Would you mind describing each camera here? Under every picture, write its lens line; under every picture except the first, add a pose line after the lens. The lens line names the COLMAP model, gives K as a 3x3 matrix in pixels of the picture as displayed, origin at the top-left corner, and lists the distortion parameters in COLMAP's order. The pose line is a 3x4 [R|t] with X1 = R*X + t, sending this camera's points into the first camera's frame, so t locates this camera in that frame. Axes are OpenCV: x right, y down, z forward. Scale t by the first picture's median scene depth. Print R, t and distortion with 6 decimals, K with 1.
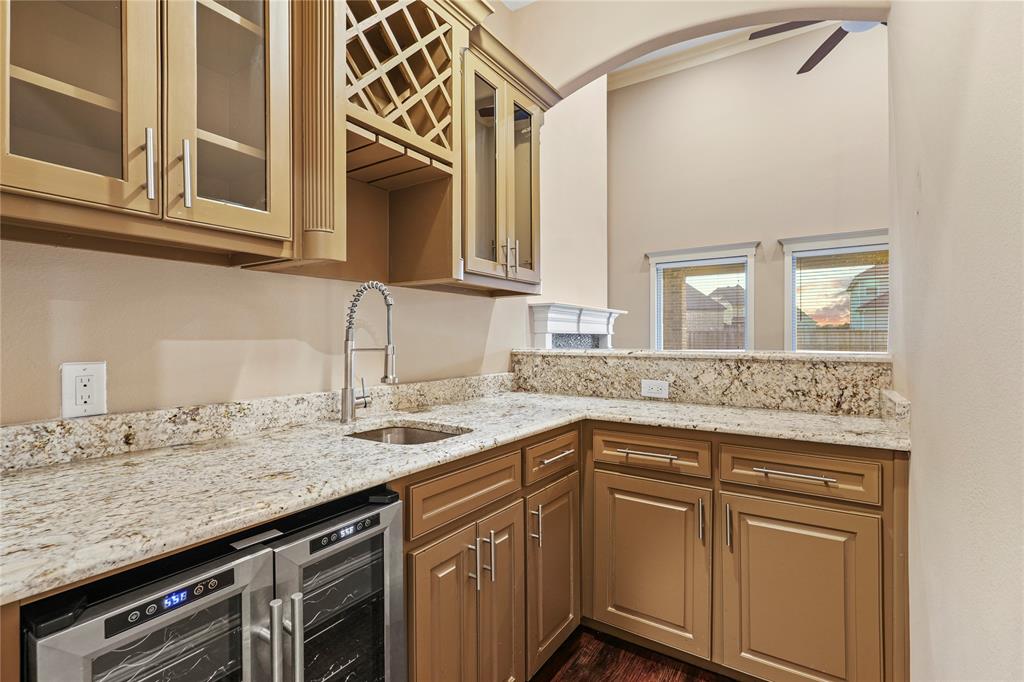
lens RADIAL K [[468.8, 0, 507.1], [0, 468.8, 344.3], [0, 0, 1]] dist [-0.002285, 0.000374]
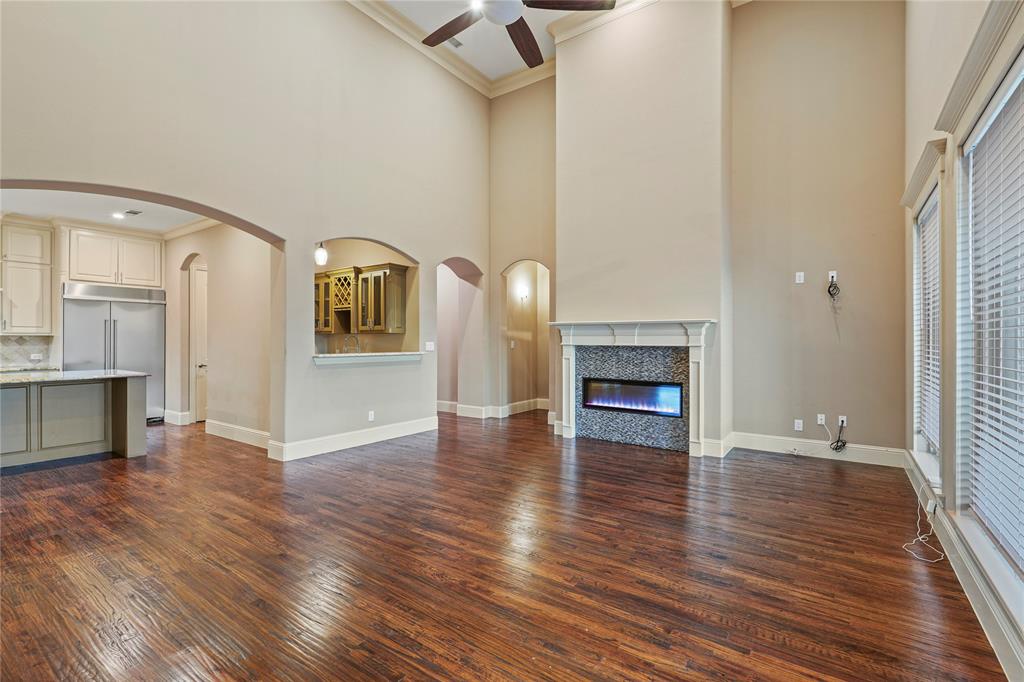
lens RADIAL K [[470.0, 0, 505.7], [0, 470.0, 341.0], [0, 0, 1]] dist [-0.001808, 0.000179]
pose [[-0.040497, 0.003369, -0.999174, 0.967738], [-0.015110, 0.999878, 0.003984, -0.025788], [0.999065, 0.015259, -0.040441, 0.606800]]
